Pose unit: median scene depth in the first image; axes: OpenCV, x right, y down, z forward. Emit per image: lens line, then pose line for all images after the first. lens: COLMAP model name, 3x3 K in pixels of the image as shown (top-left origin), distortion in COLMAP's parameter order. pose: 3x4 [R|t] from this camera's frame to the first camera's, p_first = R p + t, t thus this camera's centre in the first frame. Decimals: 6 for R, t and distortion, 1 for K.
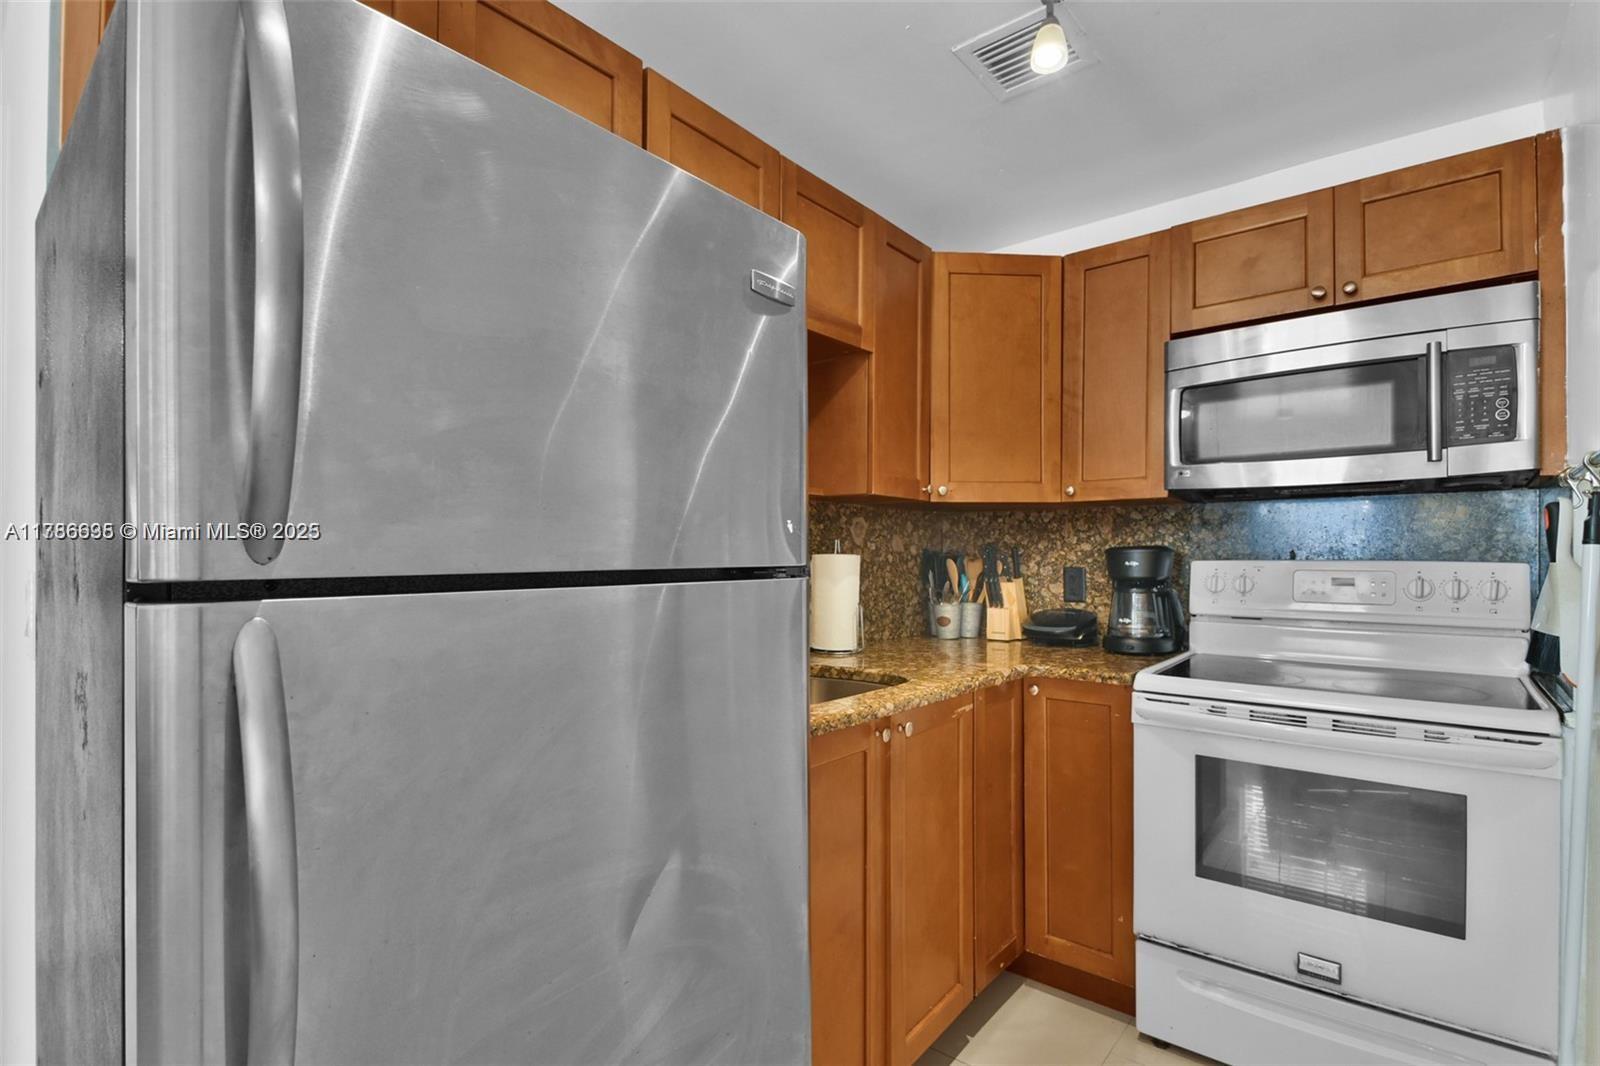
lens RADIAL K [[737.4, 0, 818.4], [0, 737.4, 554.9], [0, 0, 1]] dist [-0.012959, -0.005200]
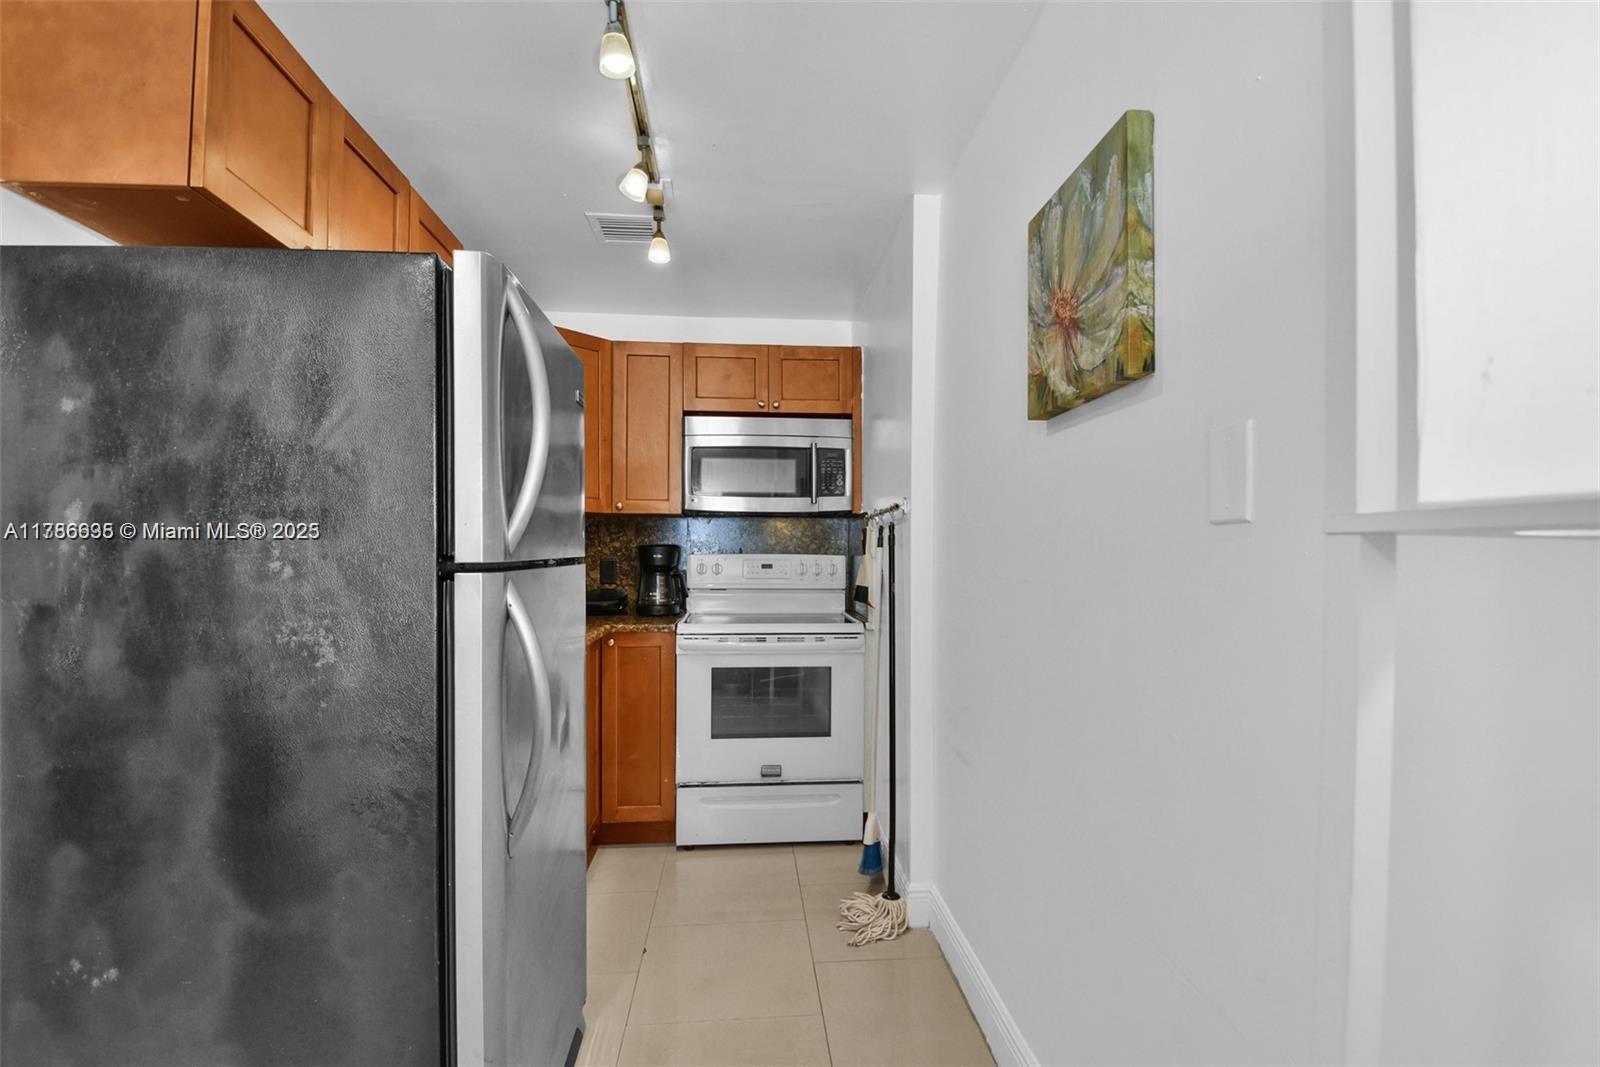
lens RADIAL K [[737.4, 0, 797.1], [0, 737.4, 544.5], [0, 0, 1]] dist [-0.012959, -0.005200]
pose [[0.712984, 0.007191, 0.701144, -0.529408], [-0.002582, 0.999968, -0.007630, -0.002020], [-0.701176, 0.003630, 0.712979, -0.353518]]
